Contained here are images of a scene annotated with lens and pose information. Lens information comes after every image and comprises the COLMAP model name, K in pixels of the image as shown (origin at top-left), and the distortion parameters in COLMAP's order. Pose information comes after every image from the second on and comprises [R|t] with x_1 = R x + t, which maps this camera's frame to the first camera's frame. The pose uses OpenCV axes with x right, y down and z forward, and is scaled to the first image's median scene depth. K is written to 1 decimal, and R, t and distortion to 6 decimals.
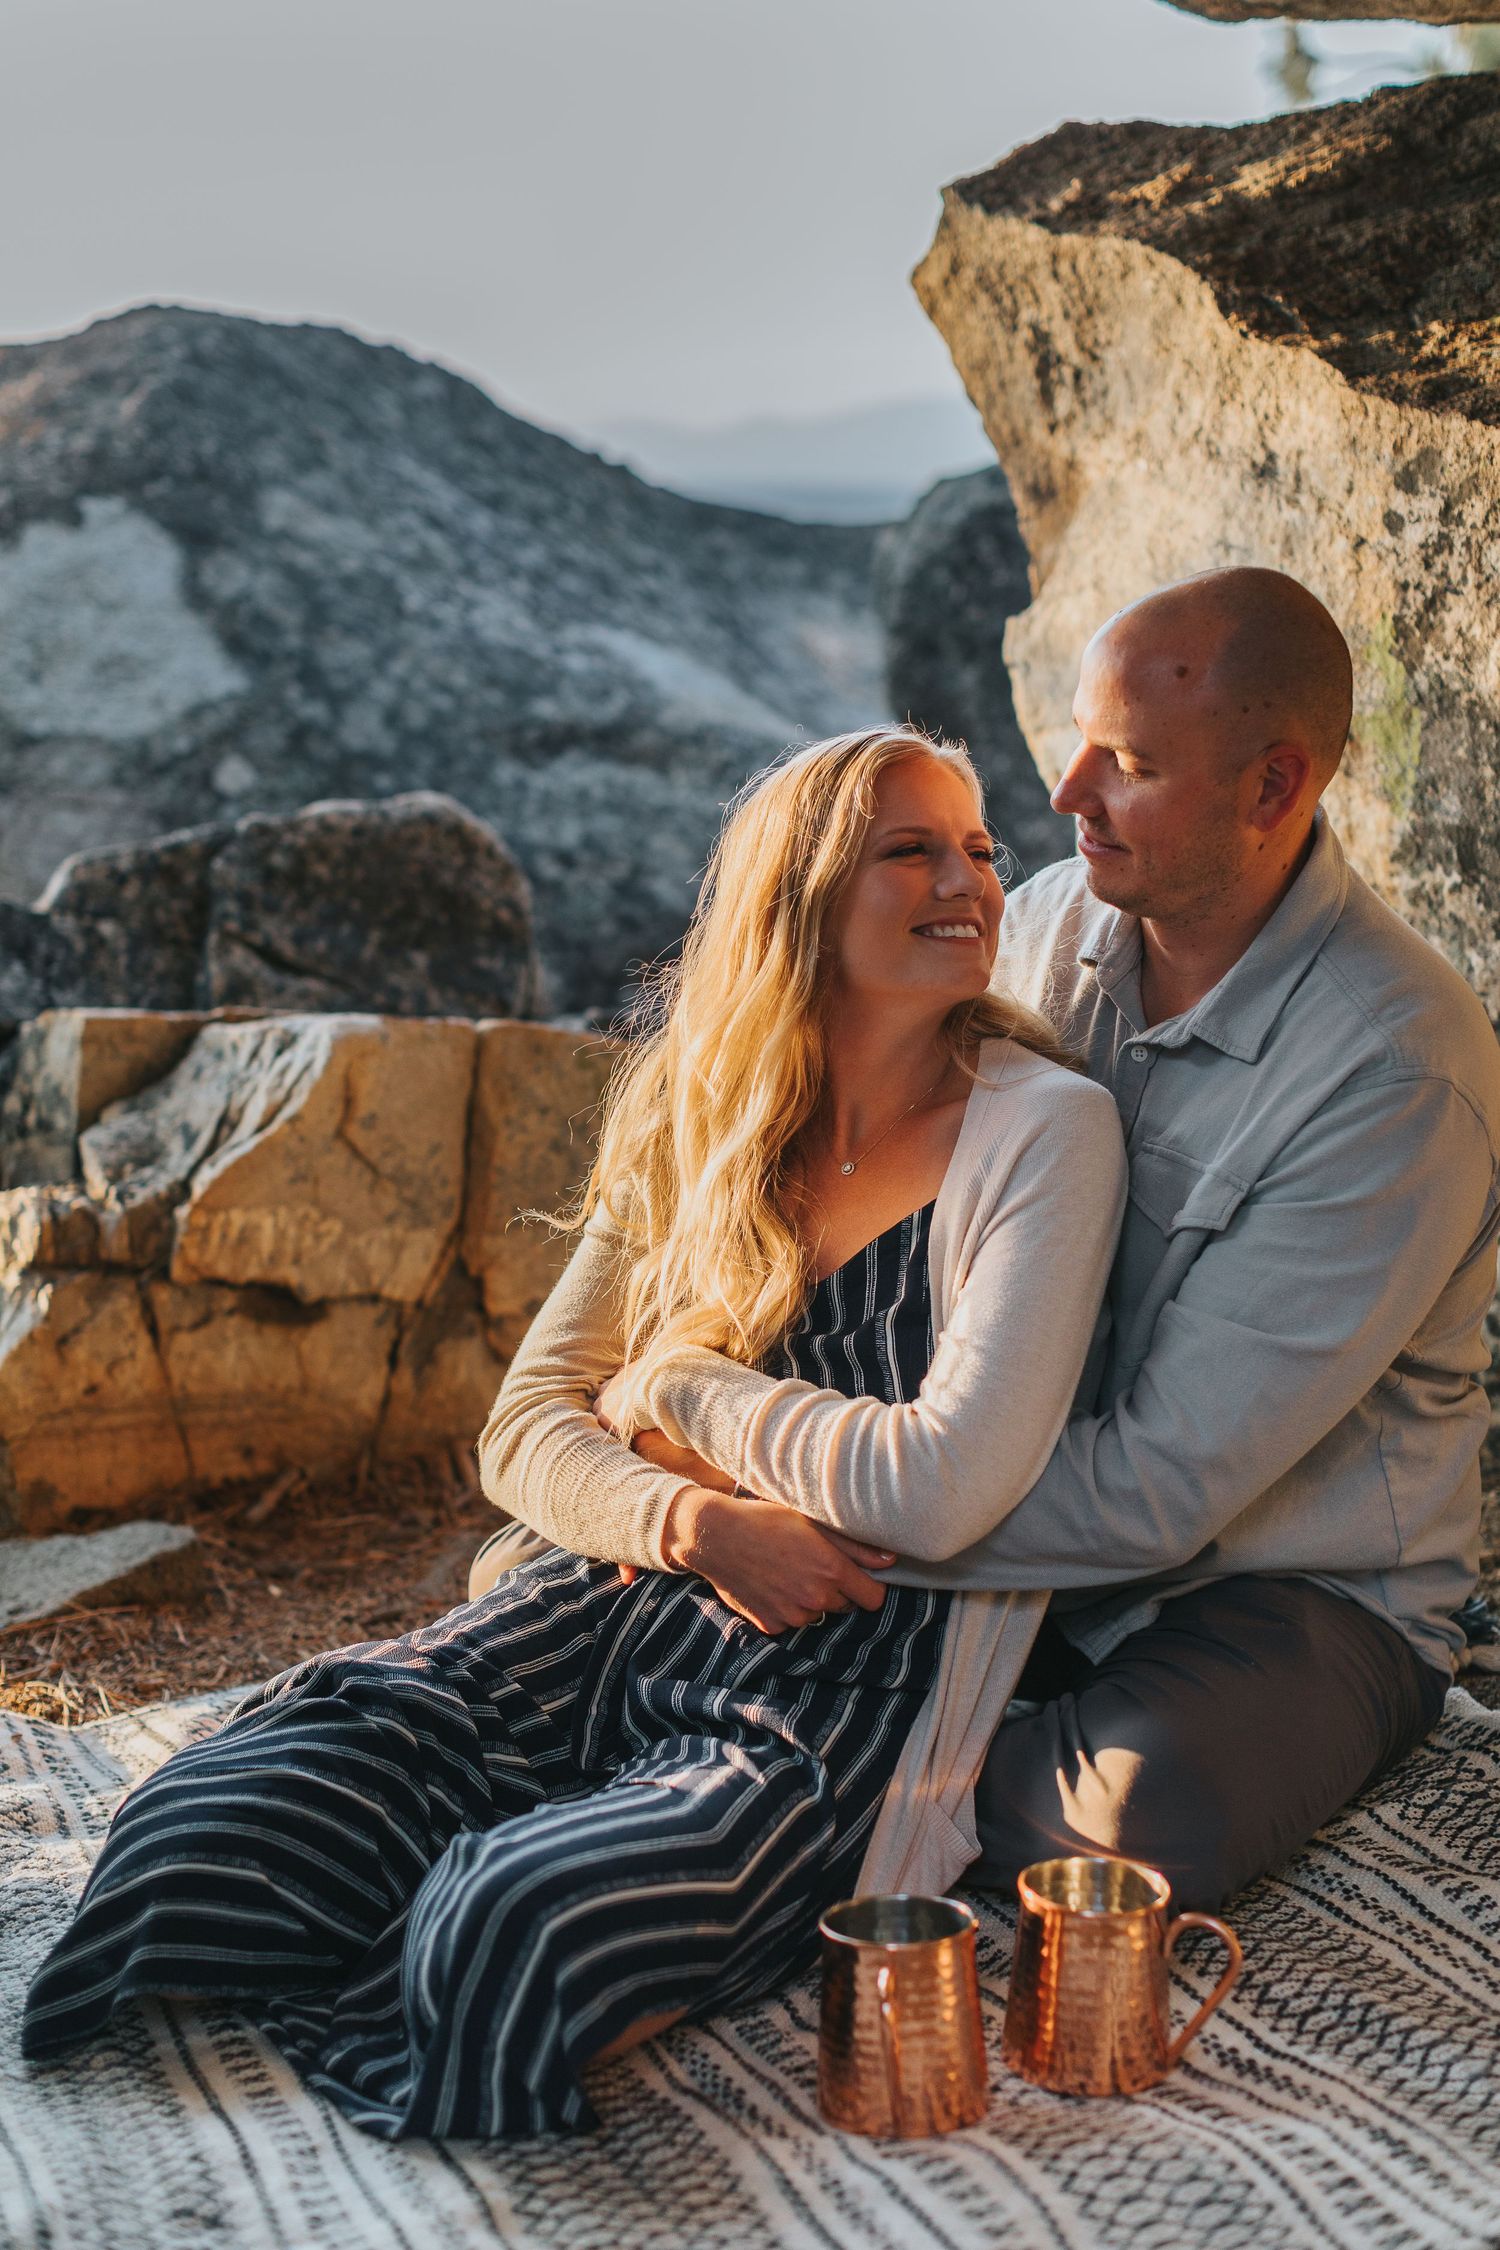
lens RADIAL K [[3264.2, 0, 738.4], [0, 3264.2, 1129.8], [0, 0, 1]] dist [0.017299, 0.000000]
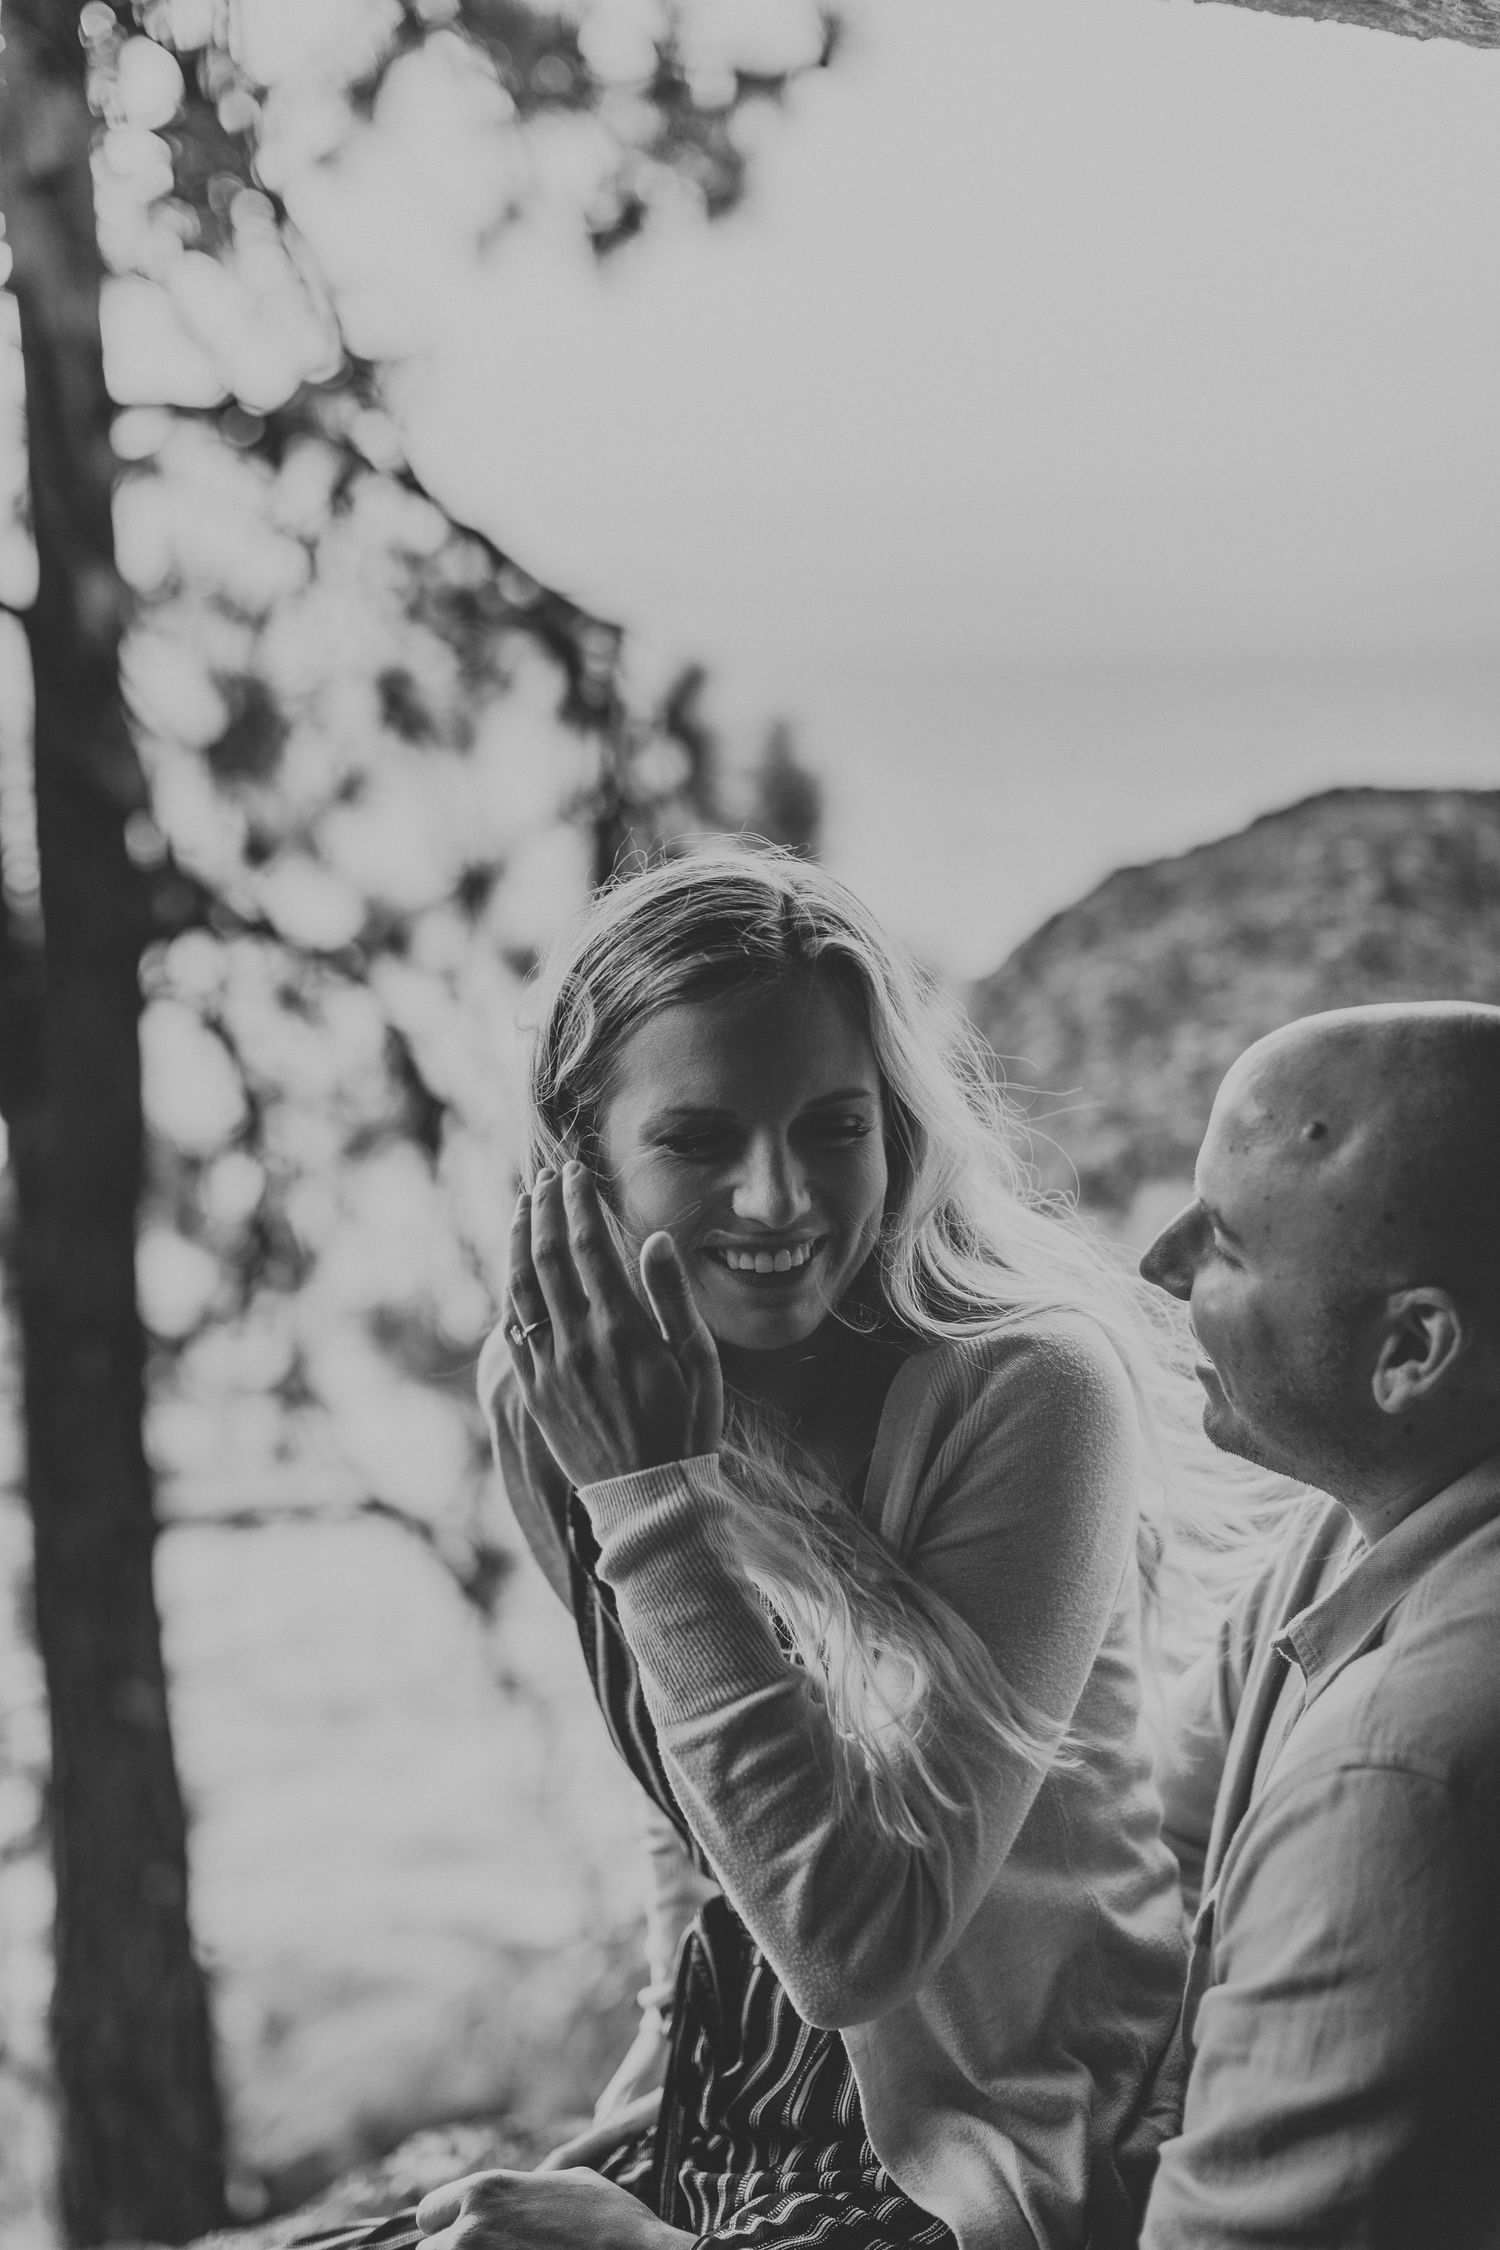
lens RADIAL K [[3264.2, 0, 743.0], [0, 3264.2, 1129.9], [0, 0, 1]] dist [0.017299, 0.000000]
pose [[0.937743, 0.007008, -0.347260, -0.084306], [-0.026421, 0.998339, -0.051201, -0.241127], [0.346324, 0.057188, 0.936370, 0.474737]]
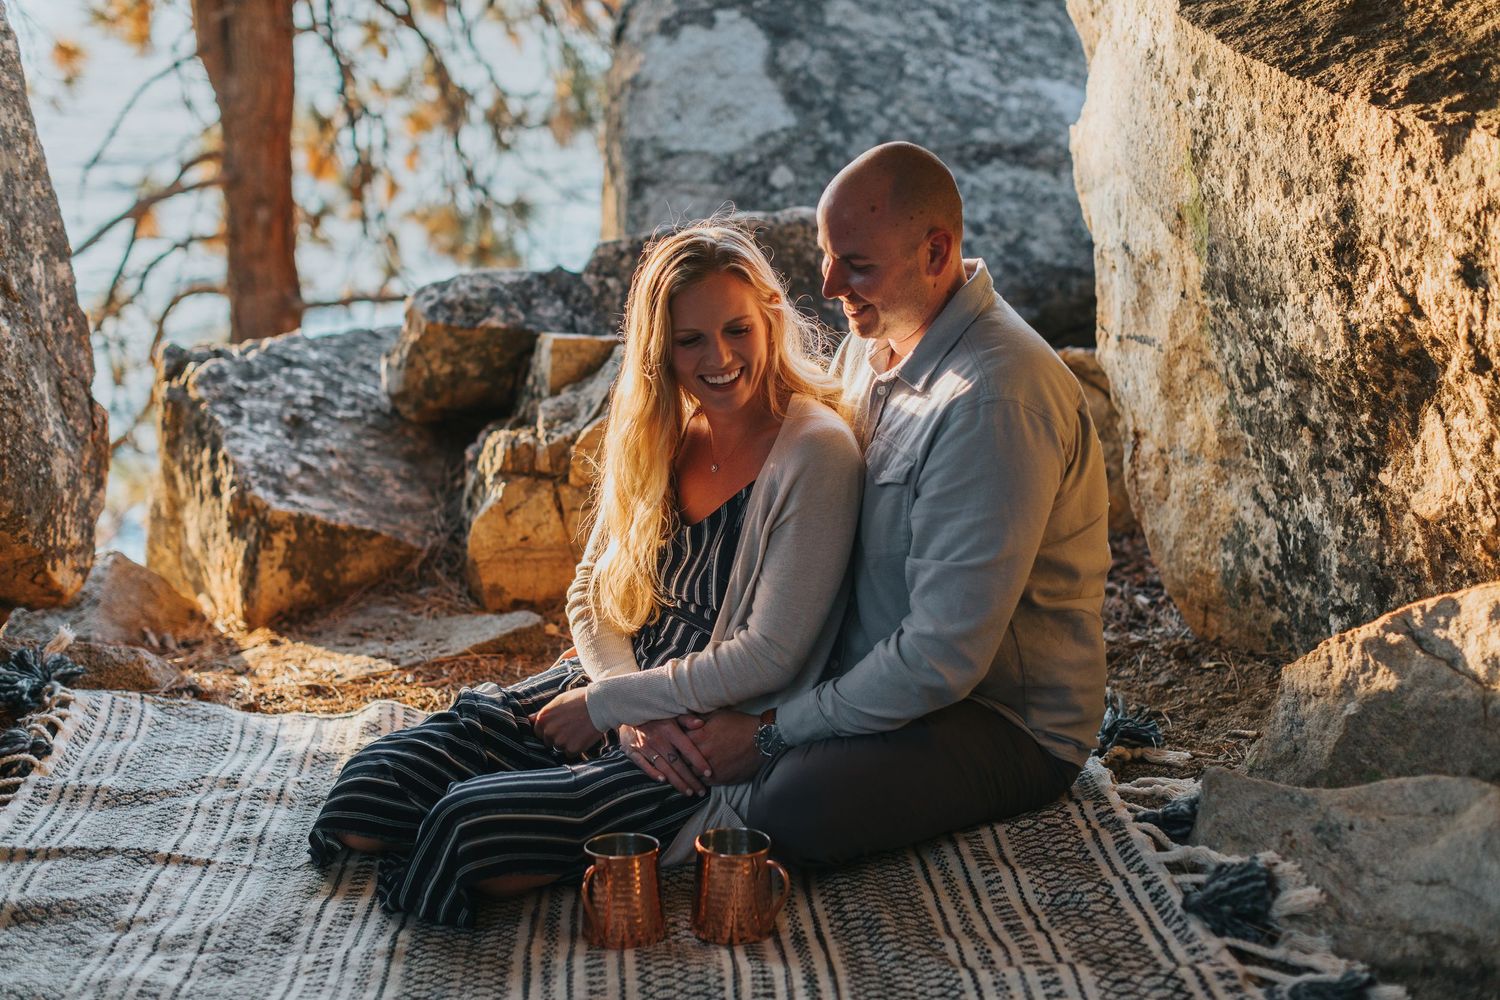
lens RADIAL K [[2176.2, 0, 731.7], [0, 2176.2, 495.0], [0, 0, 1]] dist [0.017299, 0.000000]
pose [[0.940196, 0.067810, -0.333817, 0.318763], [-0.042010, 0.995587, 0.083917, -0.054290], [0.338034, -0.064875, 0.938895, -0.141885]]
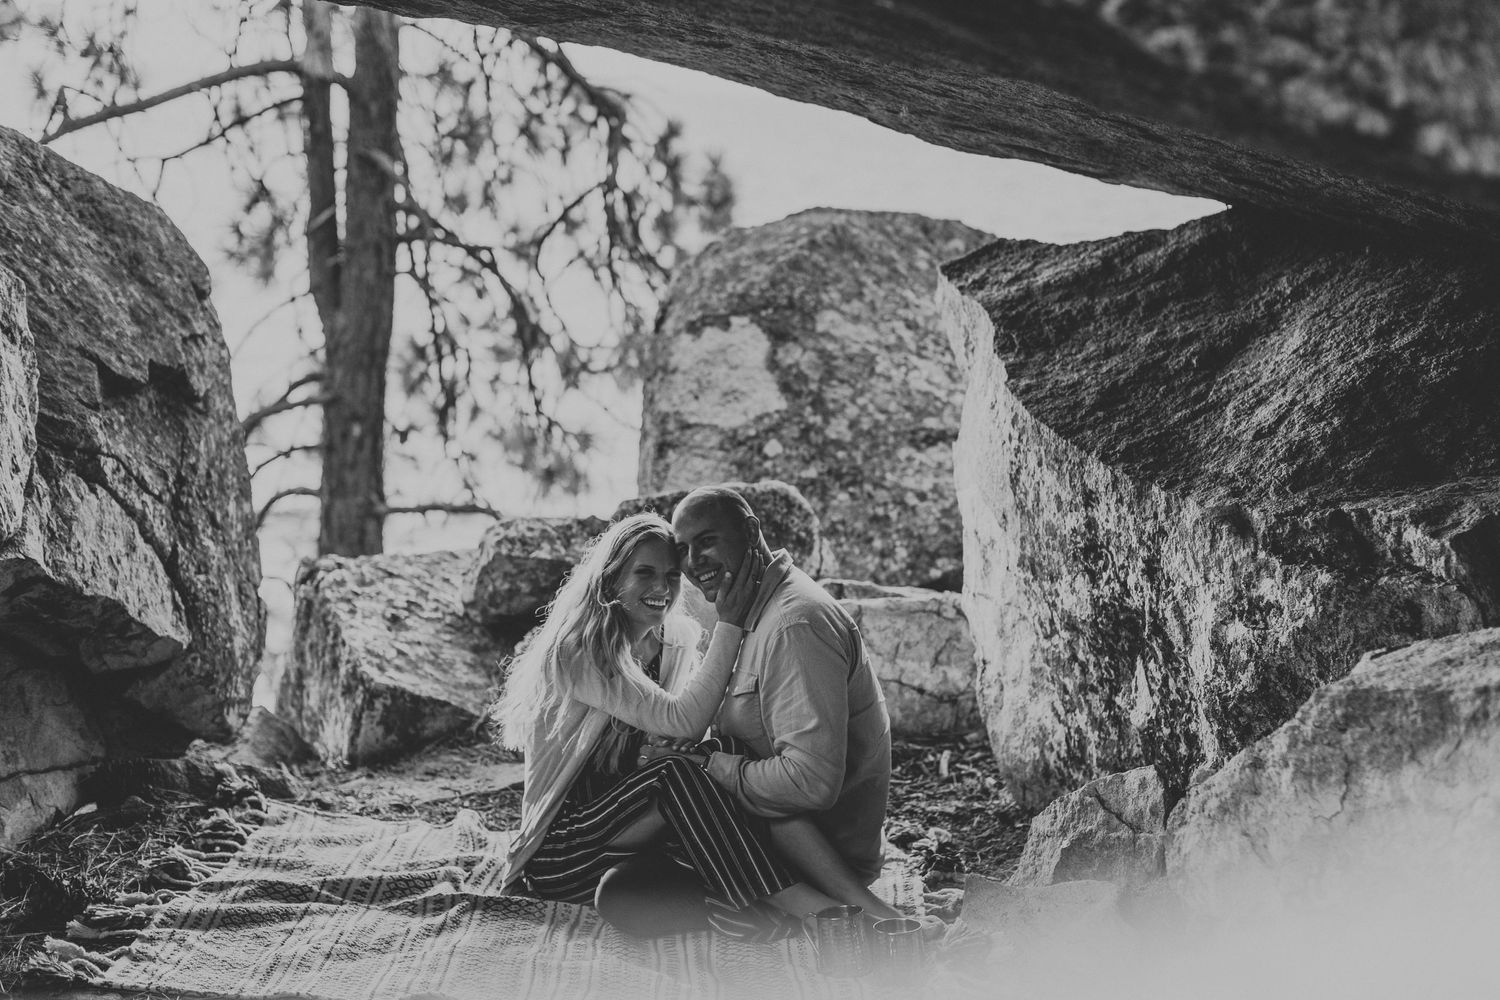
lens RADIAL K [[2176.2, 0, 730.5], [0, 2176.2, 477.0], [0, 0, 1]] dist [0.017299, 0.000000]
pose [[0.926654, 0.083138, -0.366607, 0.541756], [-0.095649, 0.995286, -0.016060, -0.091963], [0.363544, 0.049948, 0.930237, -0.580879]]
